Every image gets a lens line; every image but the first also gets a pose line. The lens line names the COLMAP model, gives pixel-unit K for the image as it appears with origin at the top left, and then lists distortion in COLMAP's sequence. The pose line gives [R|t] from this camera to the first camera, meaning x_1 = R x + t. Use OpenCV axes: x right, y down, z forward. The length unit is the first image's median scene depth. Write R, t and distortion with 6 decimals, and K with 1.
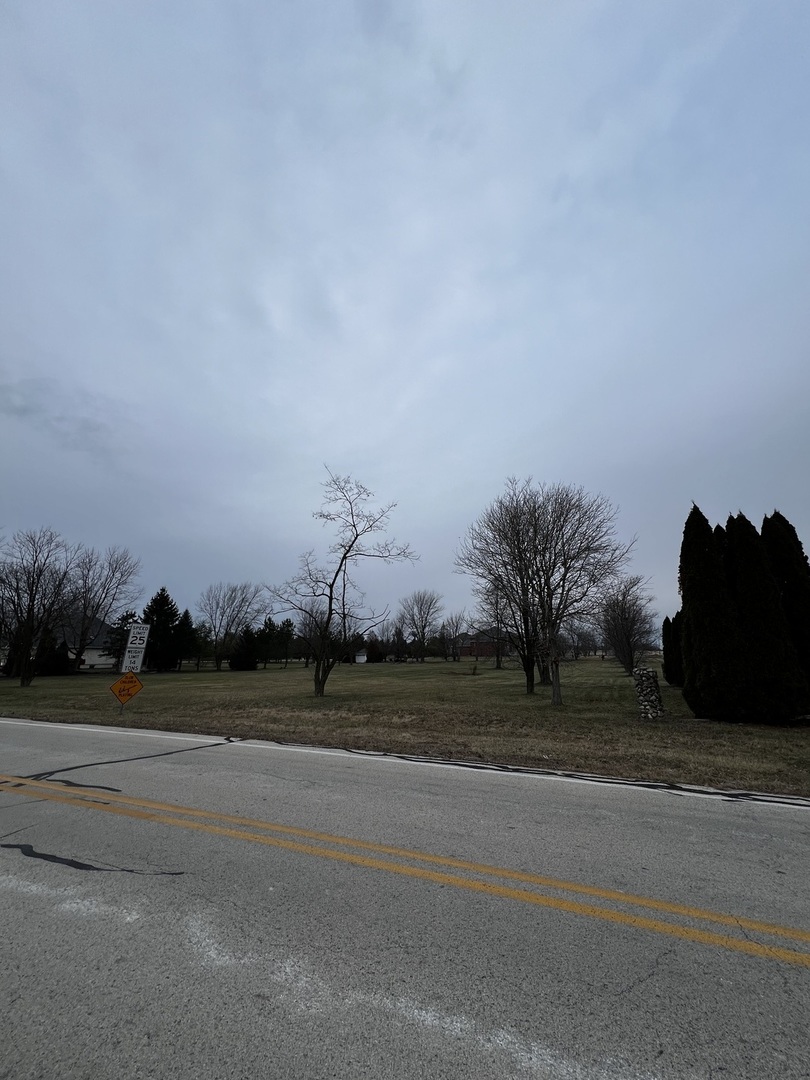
lens RADIAL K [[435.4, 0, 404.8], [0, 435.4, 537.9], [0, 0, 1]] dist [-0.000474, 0.000384]
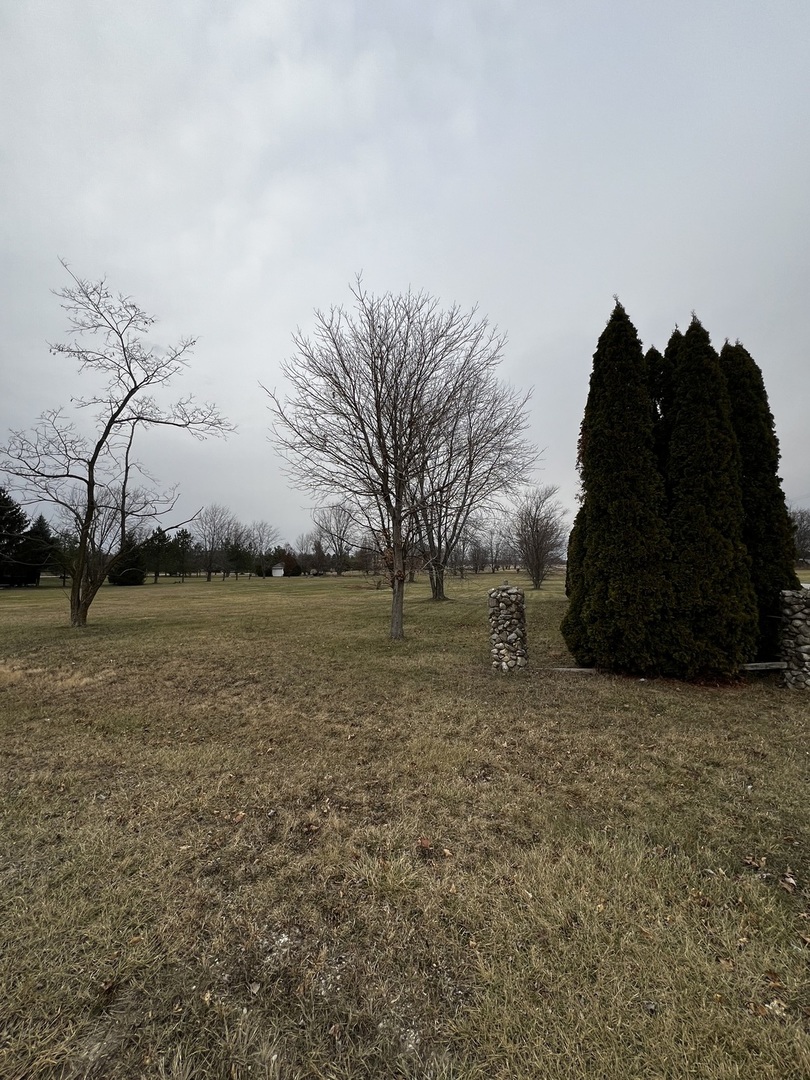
lens RADIAL K [[435.4, 0, 402.9], [0, 435.4, 538.1], [0, 0, 1]] dist [-0.000474, 0.000384]
pose [[0.989802, 0.009554, 0.142132, 0.195693], [-0.036543, 0.981390, 0.188516, 0.075654], [-0.137686, -0.191787, 0.971731, 0.273262]]
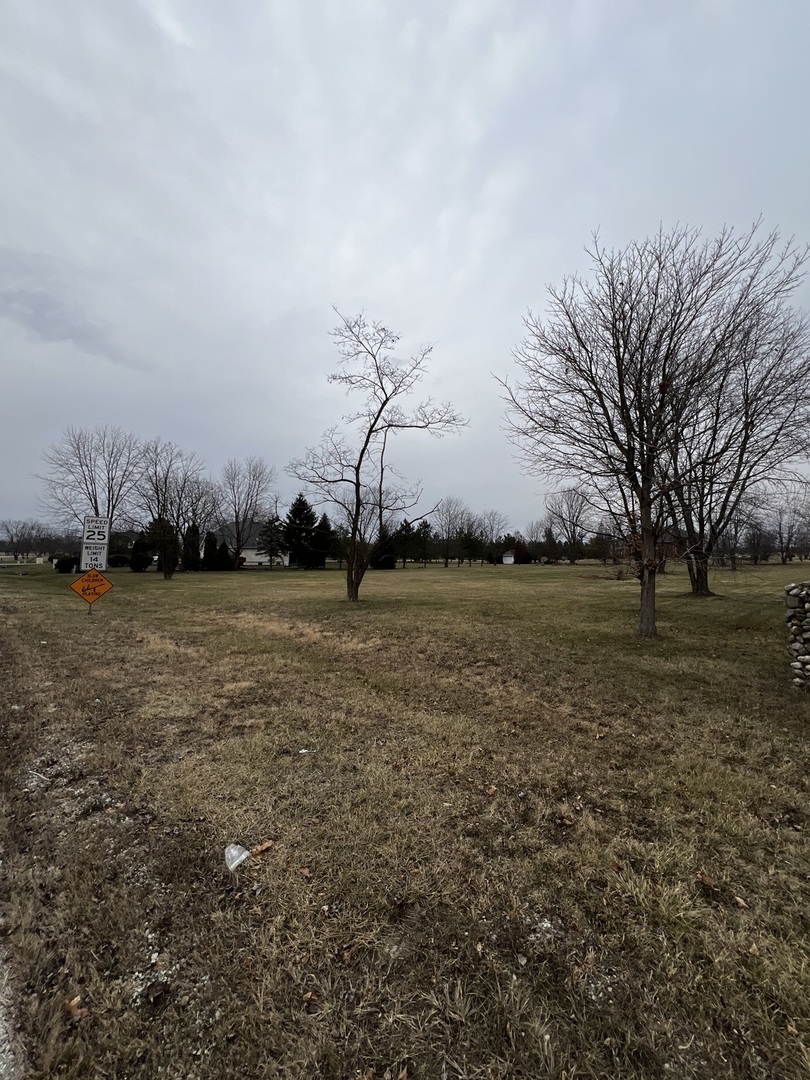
lens RADIAL K [[435.4, 0, 406.0], [0, 435.4, 537.8], [0, 0, 1]] dist [-0.000474, 0.000384]
pose [[0.933803, -0.007309, -0.357713, 0.190530], [0.085366, 0.975468, 0.202917, 0.075973], [0.347455, -0.220021, 0.911518, 0.273461]]
